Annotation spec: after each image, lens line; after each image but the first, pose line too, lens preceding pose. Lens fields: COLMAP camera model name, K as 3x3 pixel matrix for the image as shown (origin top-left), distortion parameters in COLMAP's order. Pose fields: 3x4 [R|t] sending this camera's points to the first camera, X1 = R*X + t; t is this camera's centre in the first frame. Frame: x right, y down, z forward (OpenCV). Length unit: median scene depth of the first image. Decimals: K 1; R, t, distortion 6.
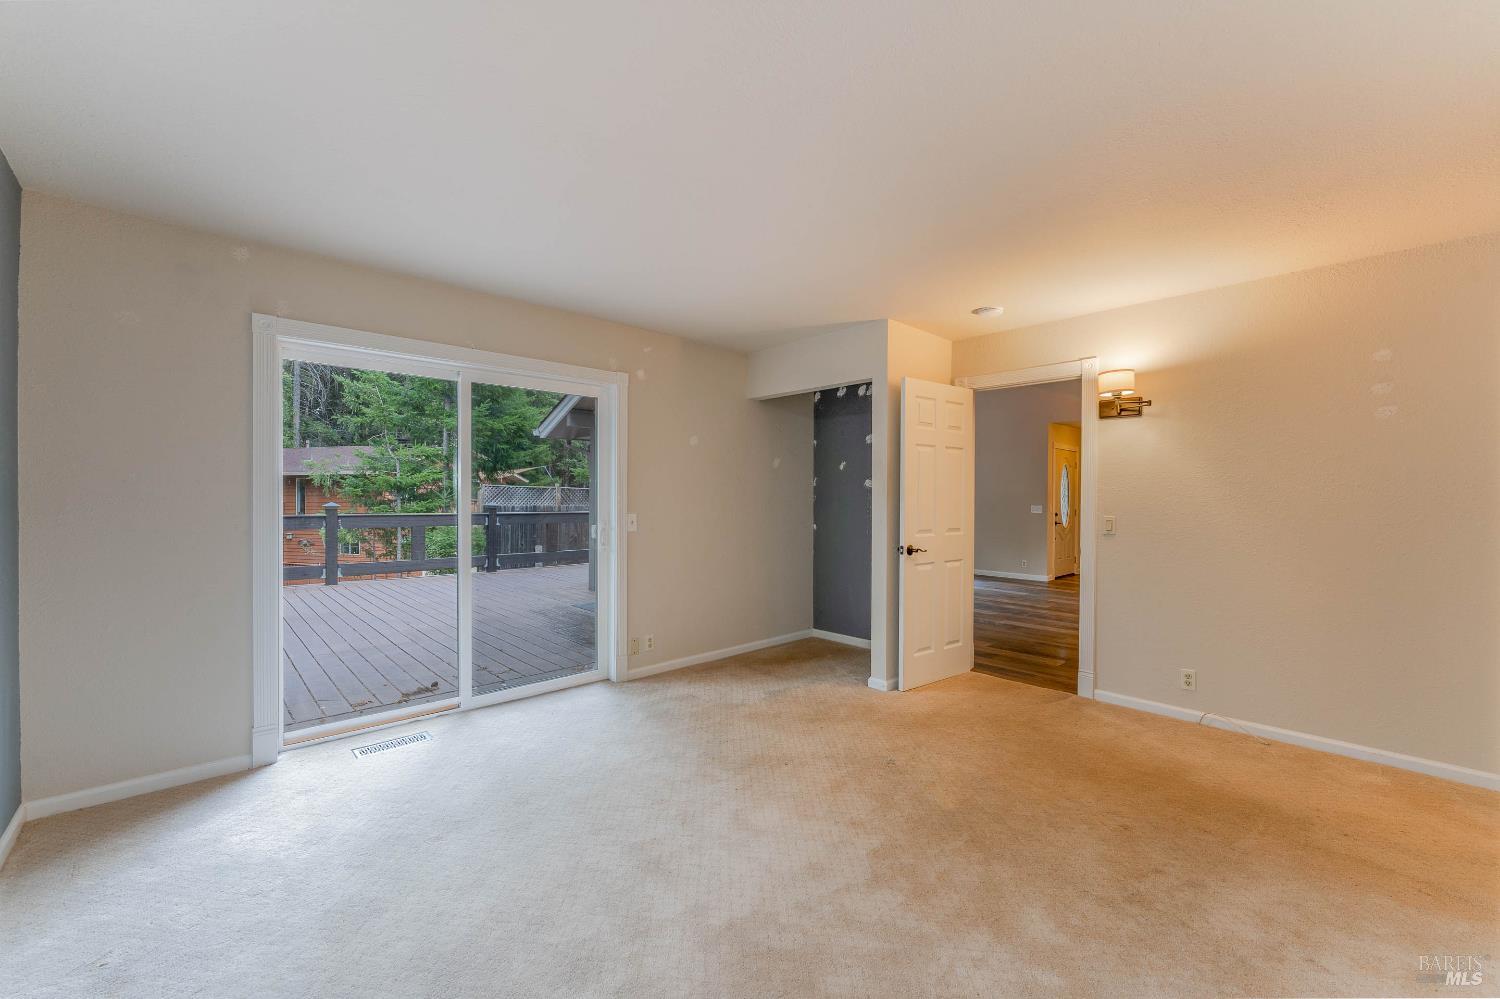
lens RADIAL K [[602.4, 0, 772.0], [0, 602.4, 501.2], [0, 0, 1]] dist [-0.000196, 0.000141]
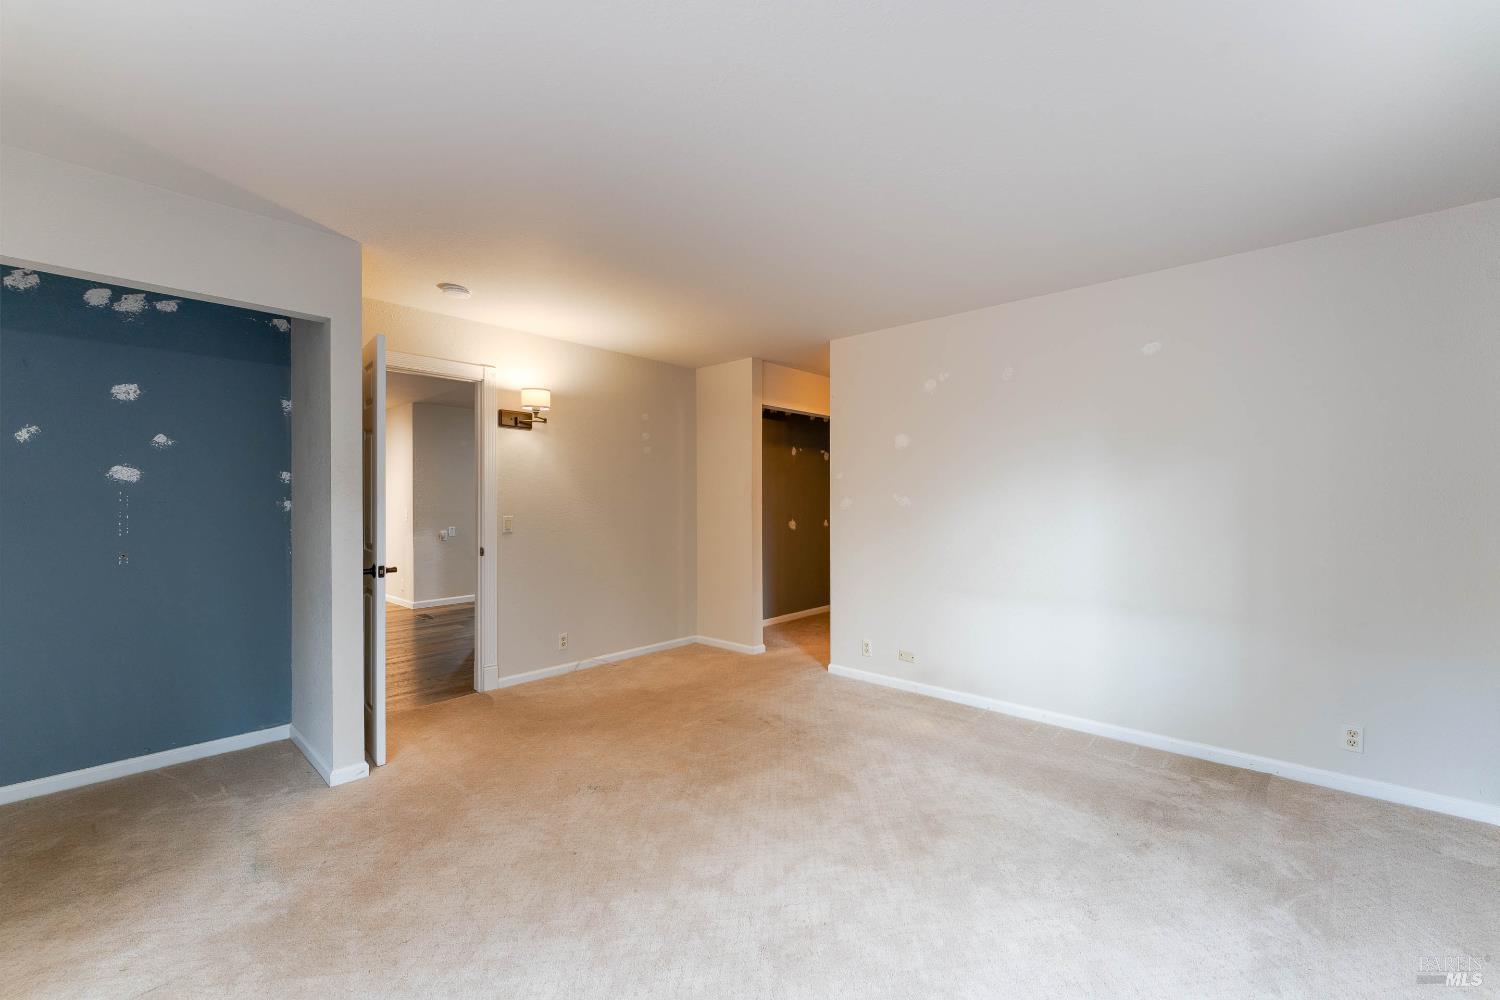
lens RADIAL K [[602.4, 0, 772.0], [0, 602.4, 501.7], [0, 0, 1]] dist [-0.000196, 0.000141]
pose [[-0.078637, -0.012106, 0.996830, -0.574166], [-0.004022, 0.999922, 0.011827, -0.017038], [-0.996895, -0.003080, -0.078679, 0.610887]]
